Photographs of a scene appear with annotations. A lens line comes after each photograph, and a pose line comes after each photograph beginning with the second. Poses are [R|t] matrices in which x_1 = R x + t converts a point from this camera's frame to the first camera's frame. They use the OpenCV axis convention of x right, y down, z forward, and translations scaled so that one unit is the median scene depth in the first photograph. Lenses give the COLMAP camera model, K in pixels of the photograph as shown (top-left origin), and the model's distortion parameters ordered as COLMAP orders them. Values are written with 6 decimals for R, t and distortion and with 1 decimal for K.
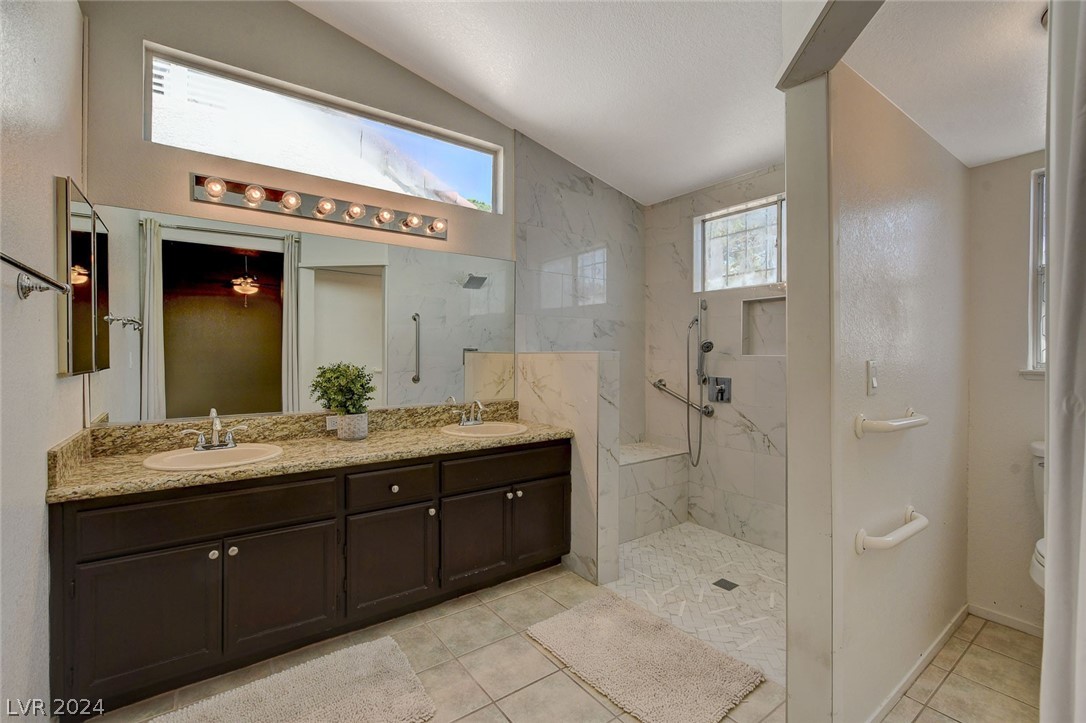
lens RADIAL K [[478.9, 0, 543.5], [0, 478.9, 354.3], [0, 0, 1]] dist [-0.003724, 0.000262]
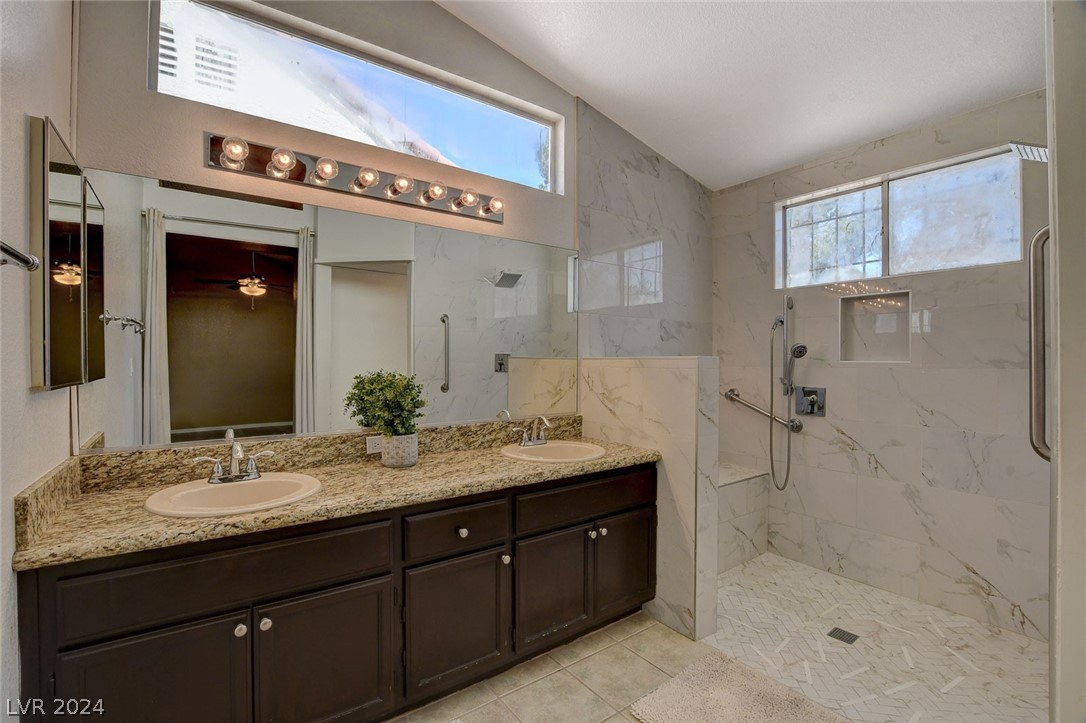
lens RADIAL K [[481.5, 0, 542.0], [0, 481.5, 360.4], [0, 0, 1]] dist [-0.025187, 0.002929]
pose [[1.000000, -0.000678, -0.000210, -0.137921], [0.000678, 1.000000, 0.000547, -0.000466], [0.000210, -0.000547, 1.000000, 0.164922]]
